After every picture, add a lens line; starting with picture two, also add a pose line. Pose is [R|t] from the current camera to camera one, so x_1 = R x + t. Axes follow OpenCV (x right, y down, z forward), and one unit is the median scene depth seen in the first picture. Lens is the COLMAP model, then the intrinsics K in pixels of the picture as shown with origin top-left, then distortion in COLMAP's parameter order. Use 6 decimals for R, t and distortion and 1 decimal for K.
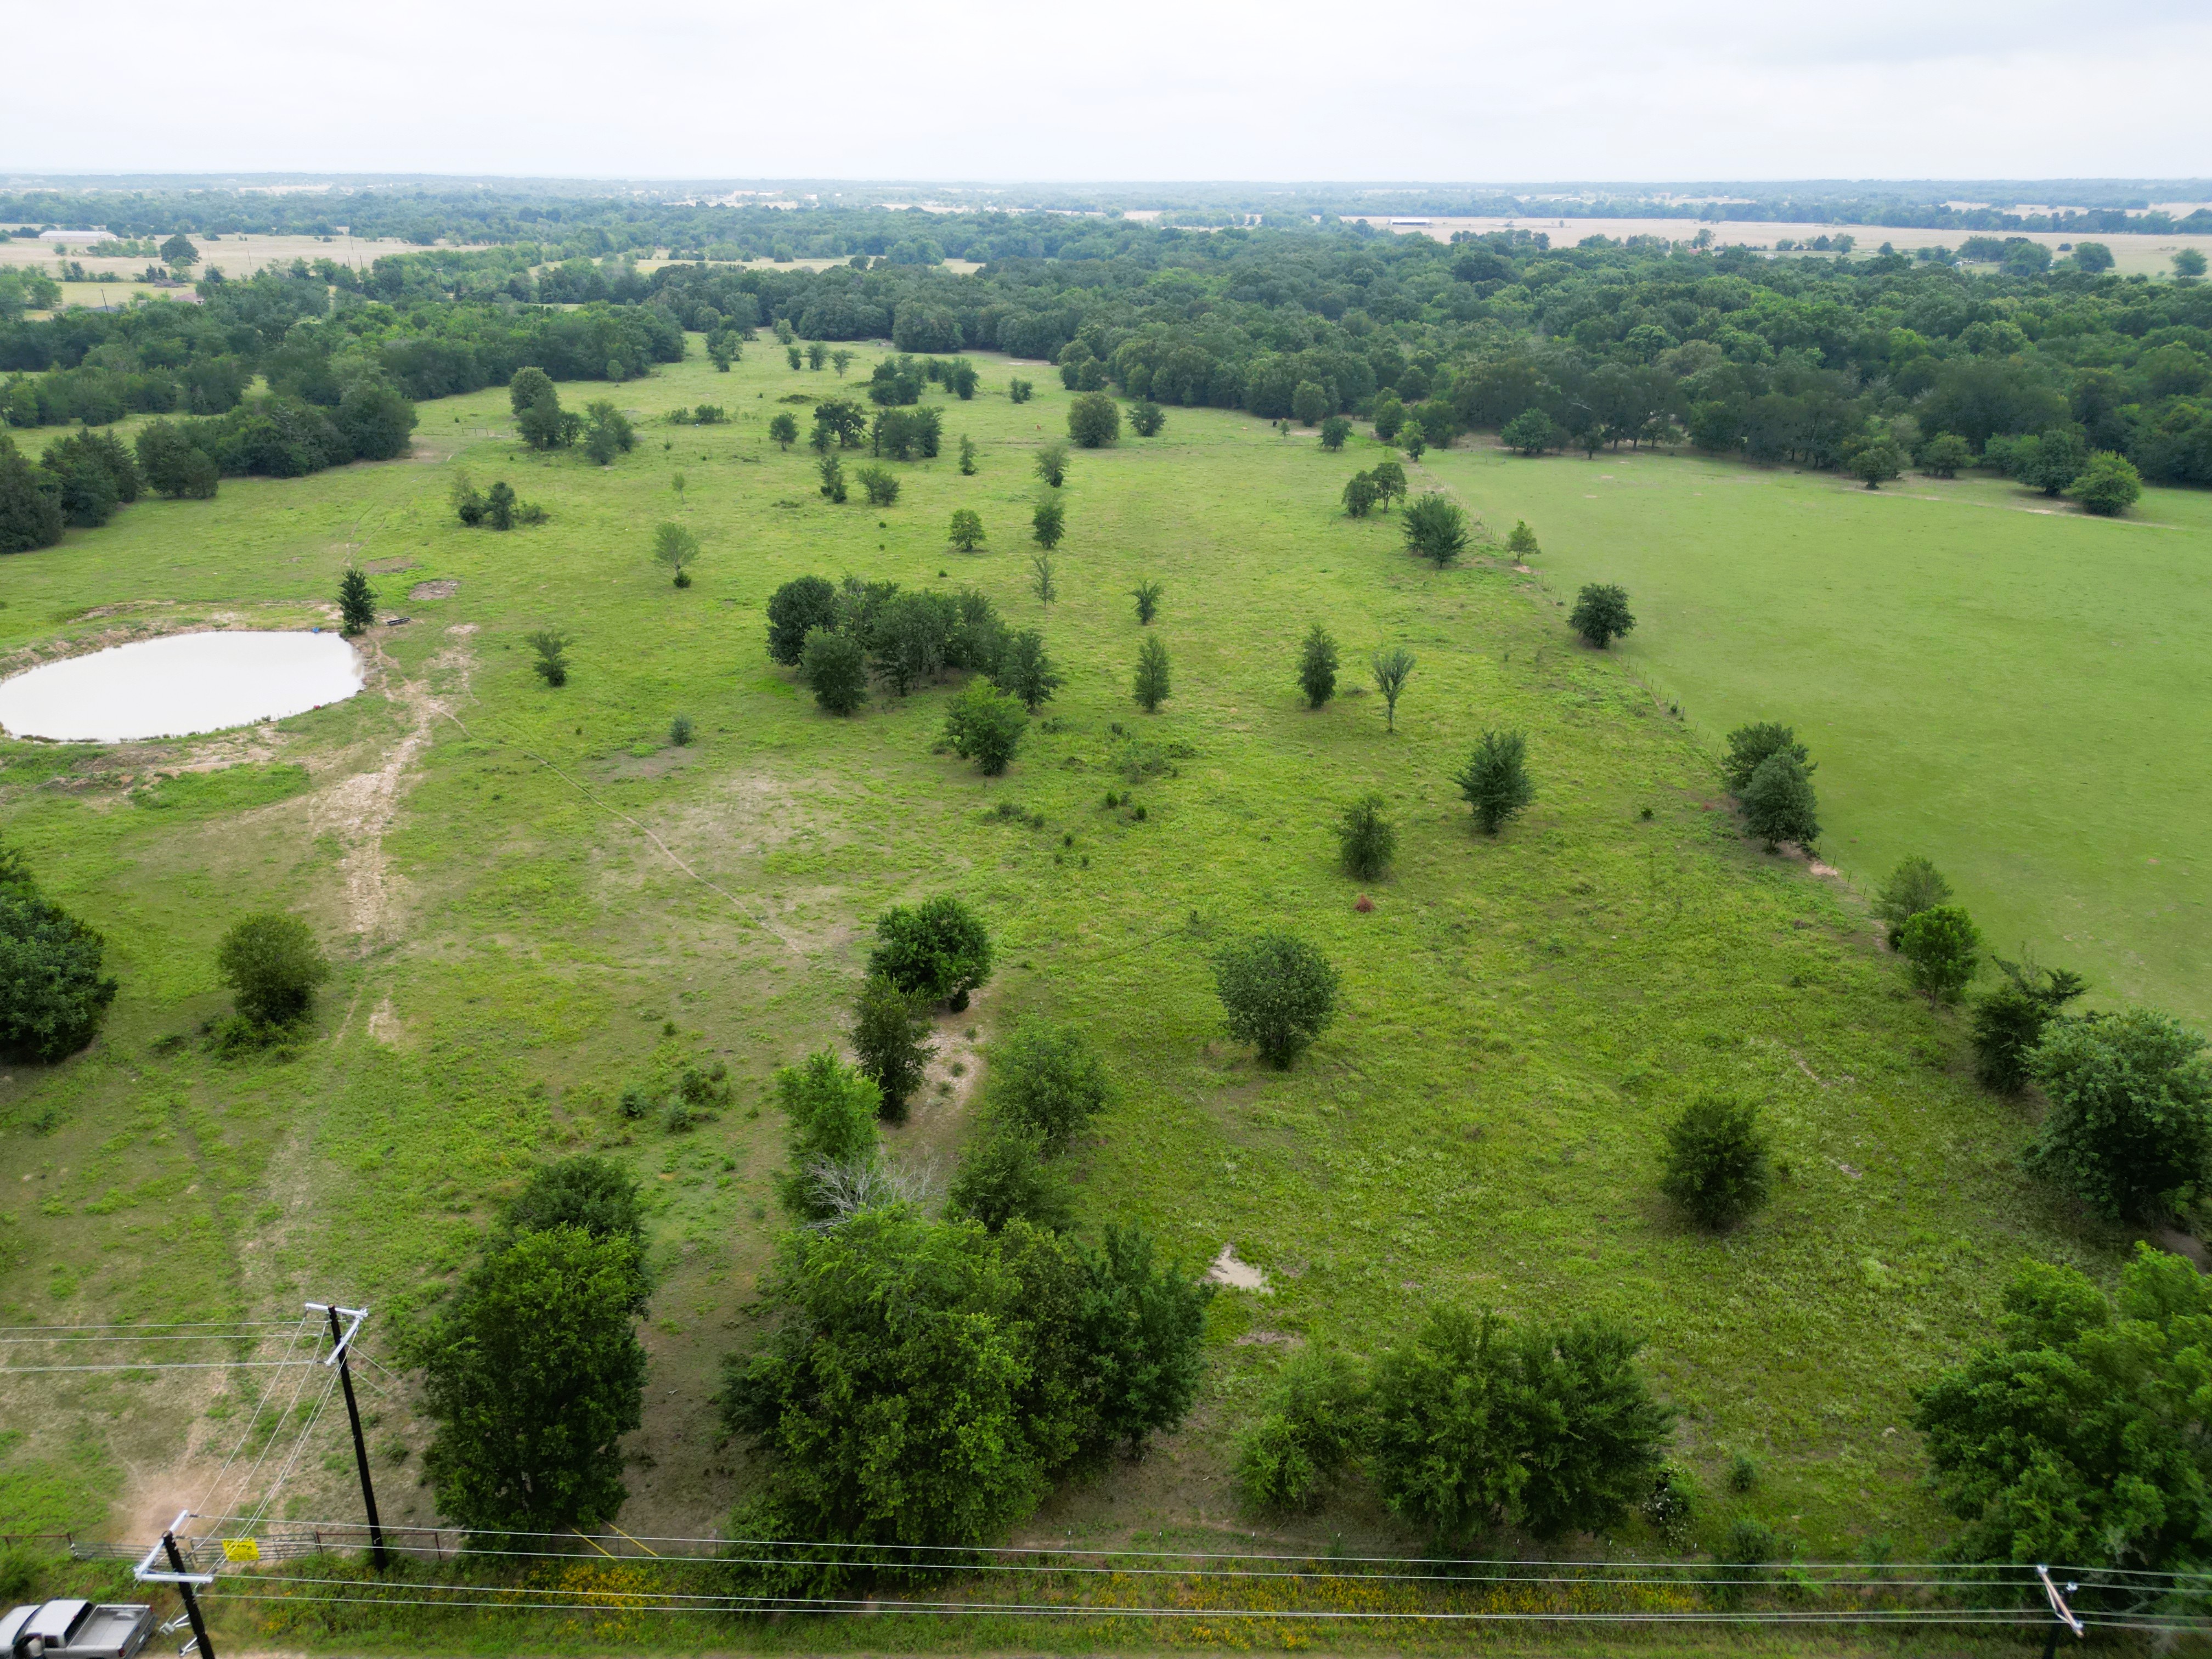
lens RADIAL K [[1565.7, 0, 1113.4], [0, 1565.7, 822.9], [0, 0, 1]] dist [0.059658, -0.050937]
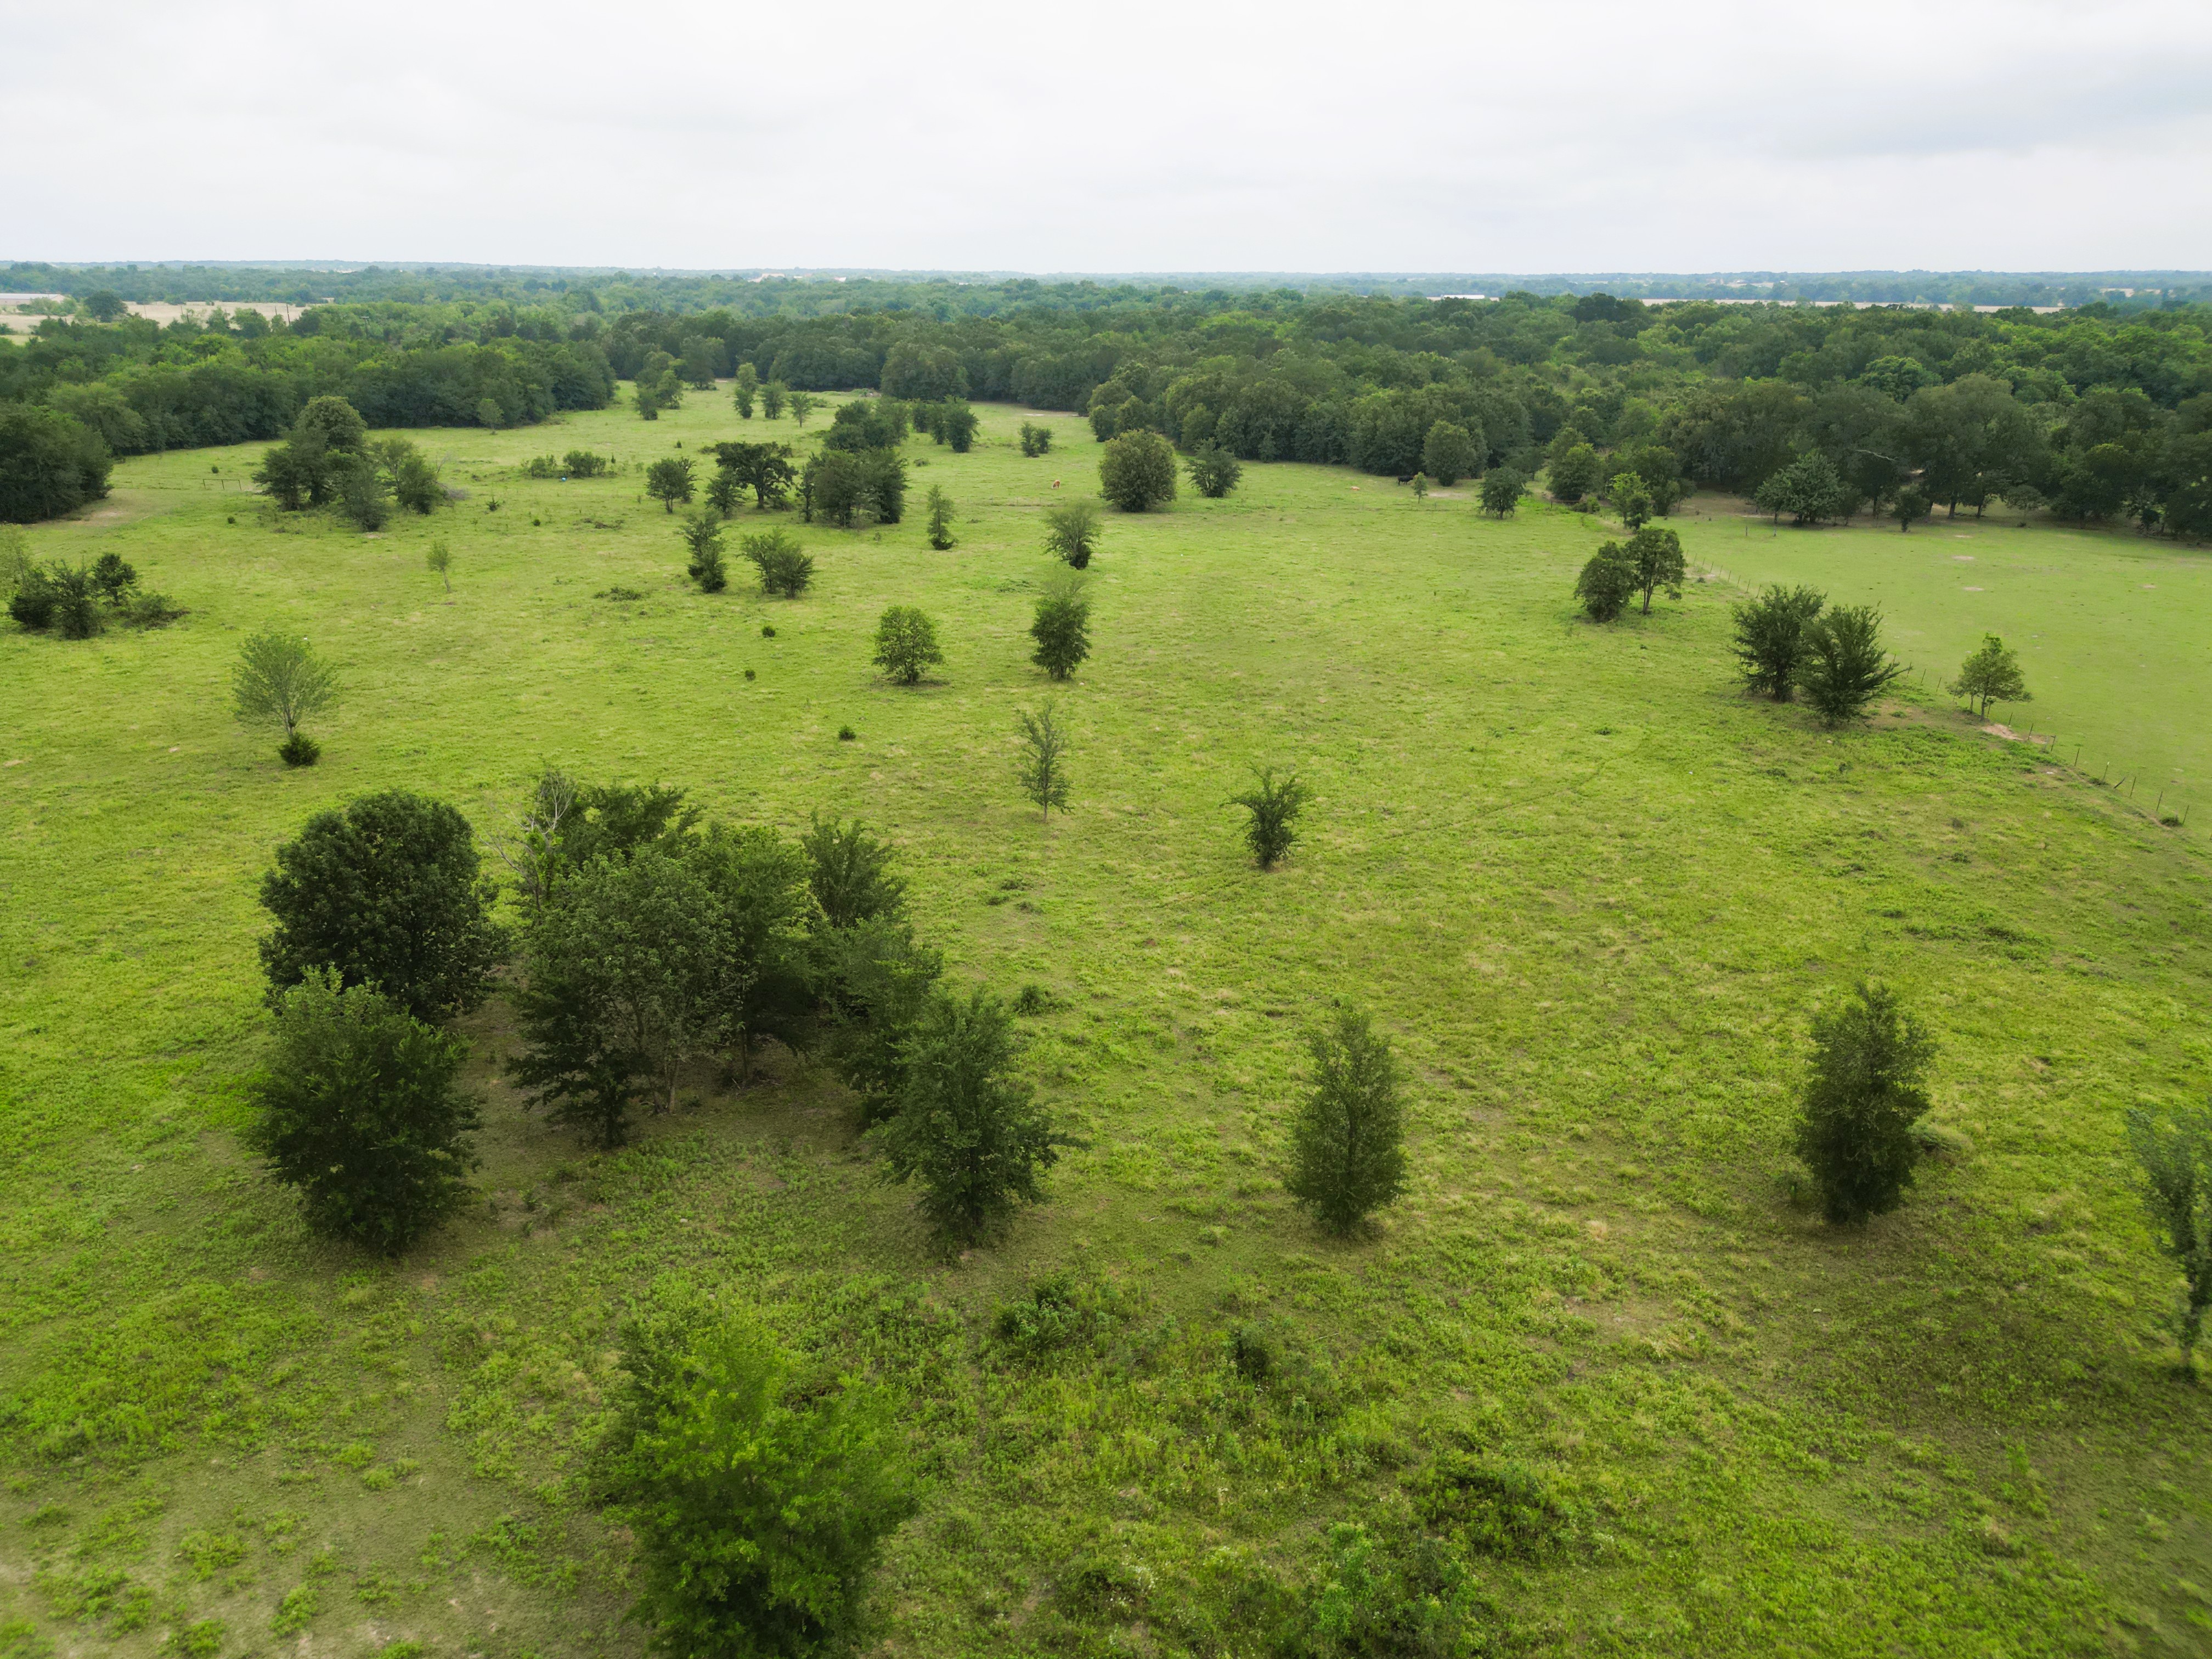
lens RADIAL K [[1565.7, 0, 1111.8], [0, 1565.7, 830.3], [0, 0, 1]] dist [0.059658, -0.050937]
pose [[0.999772, 0.008784, -0.019463, -0.009511], [-0.009736, 0.998733, -0.049376, -0.072038], [0.019005, 0.049554, 0.998591, 0.346865]]
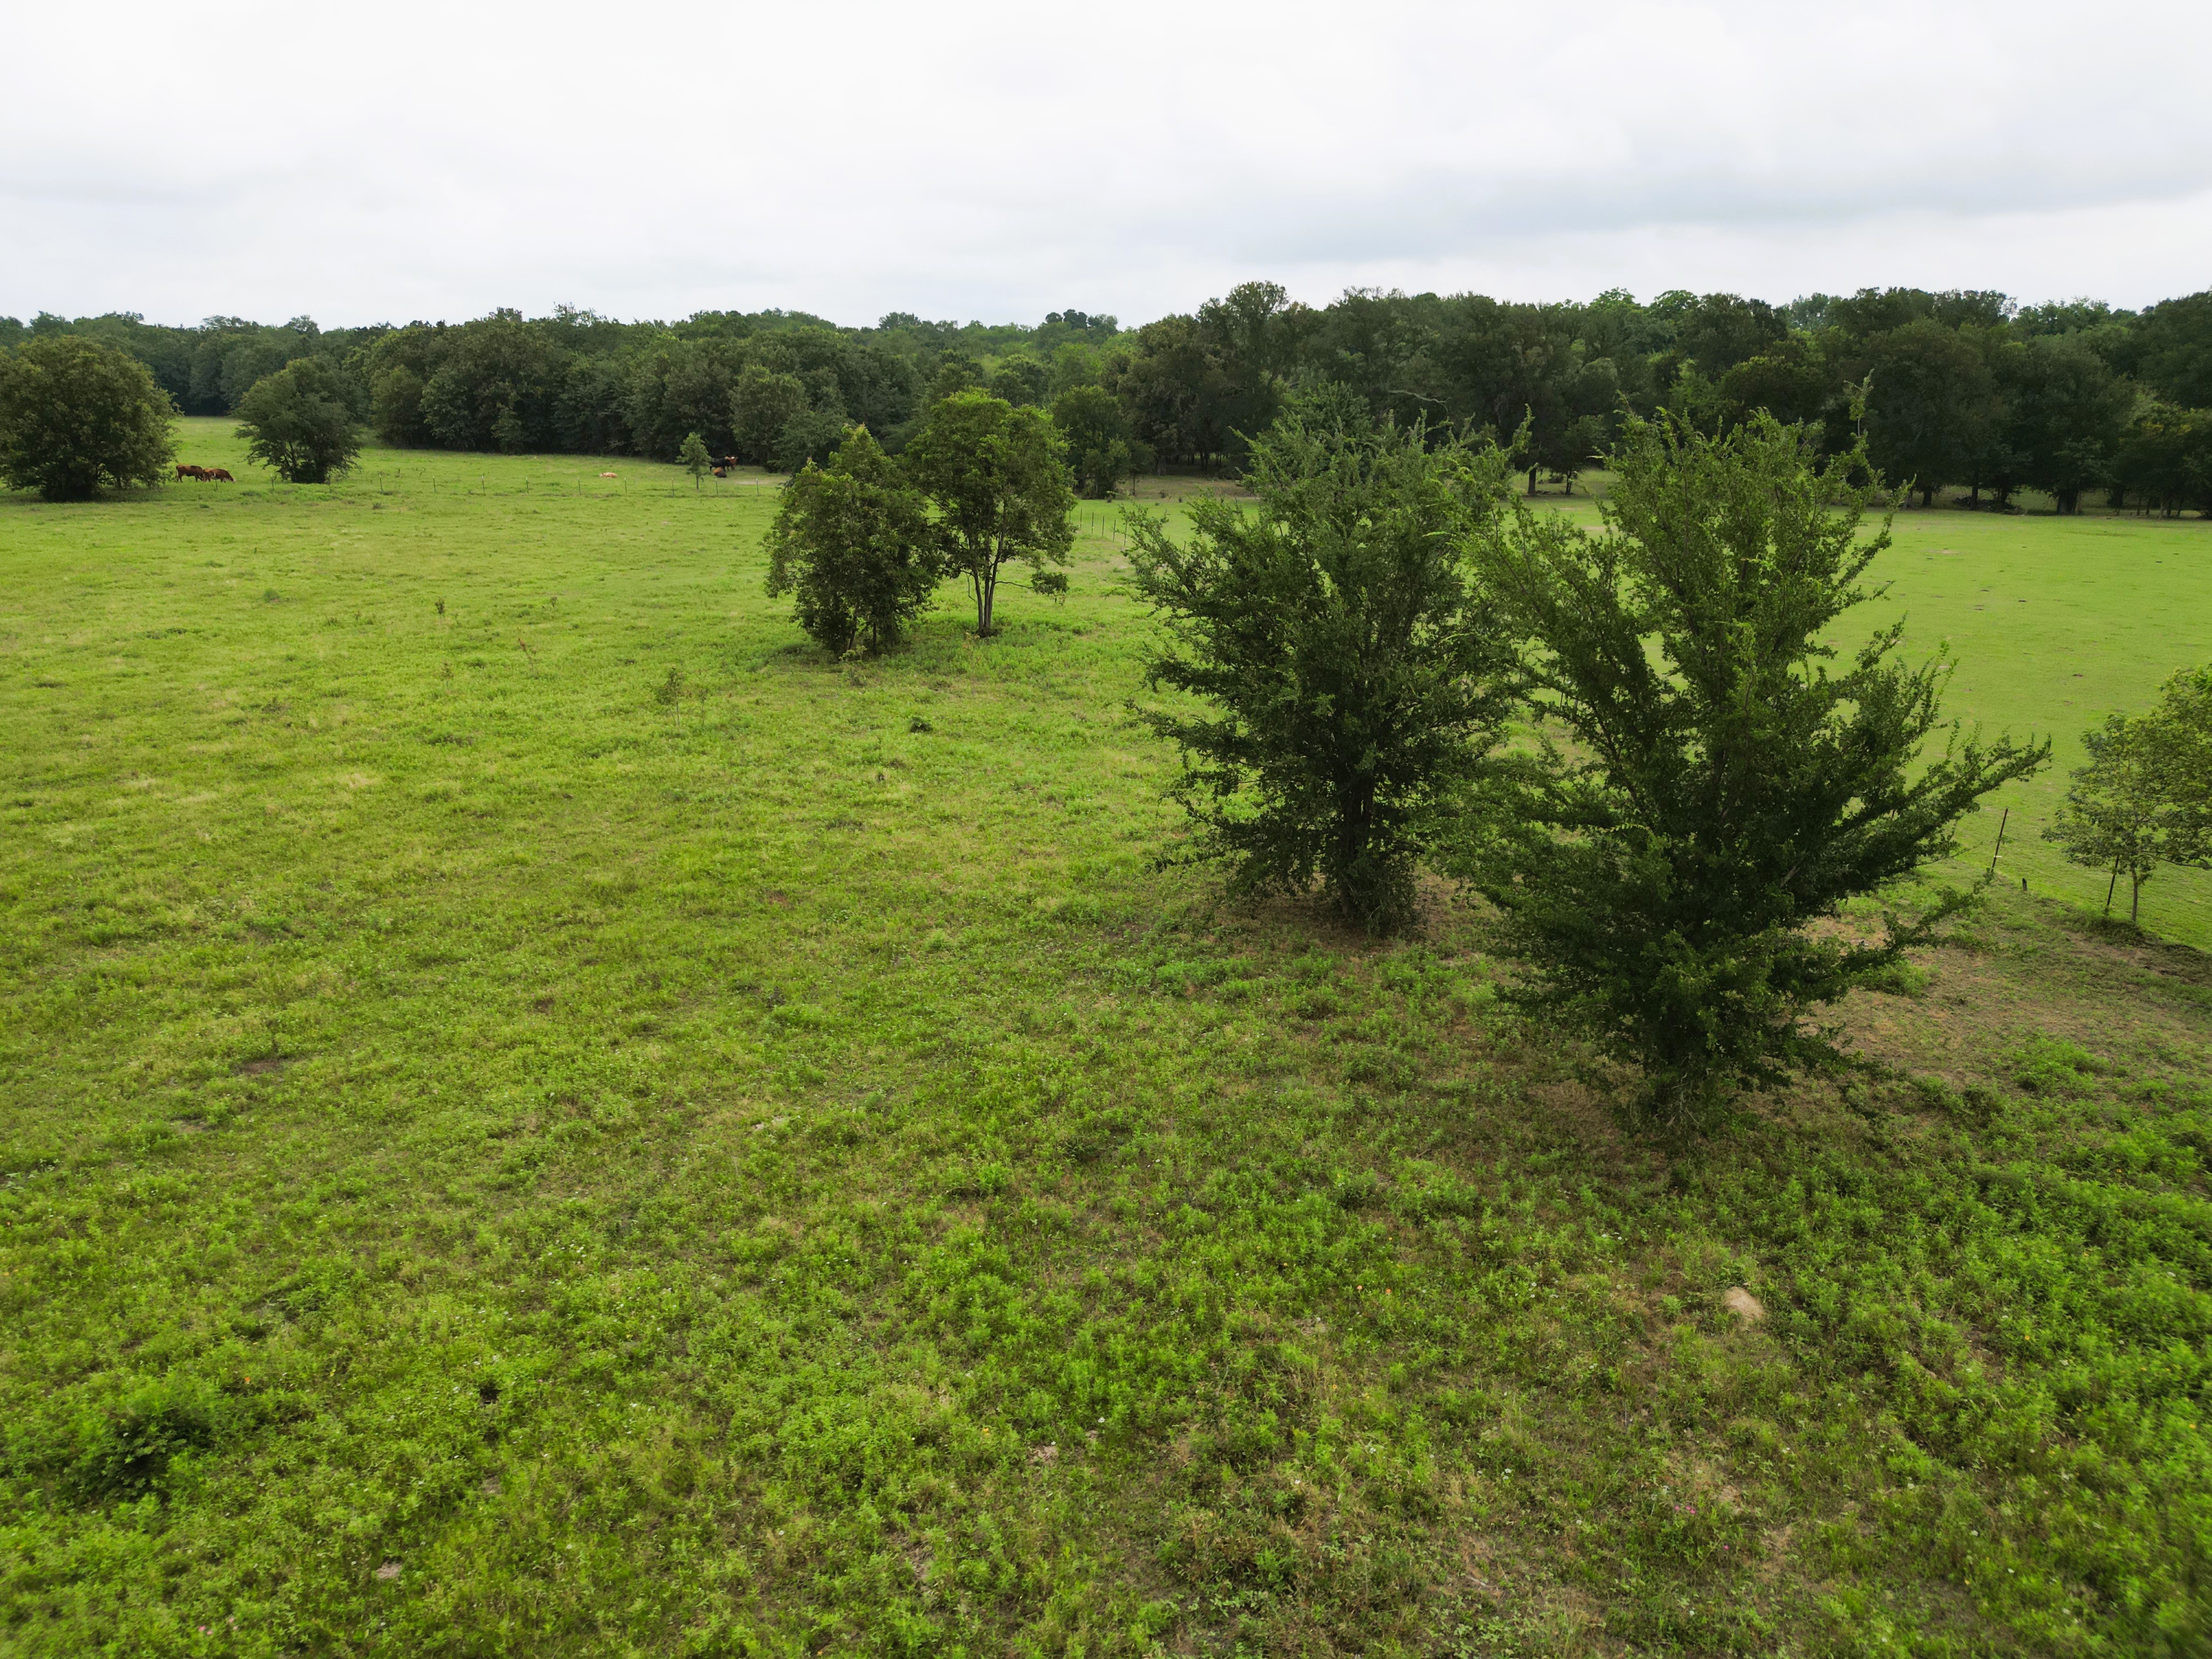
lens RADIAL K [[1565.7, 0, 1124.4], [0, 1565.7, 835.7], [0, 0, 1]] dist [0.059658, -0.050937]
pose [[0.963782, -0.068928, 0.257630, 0.110216], [0.094851, 0.991454, -0.089573, -0.122692], [-0.249254, 0.110765, 0.962083, 0.650836]]
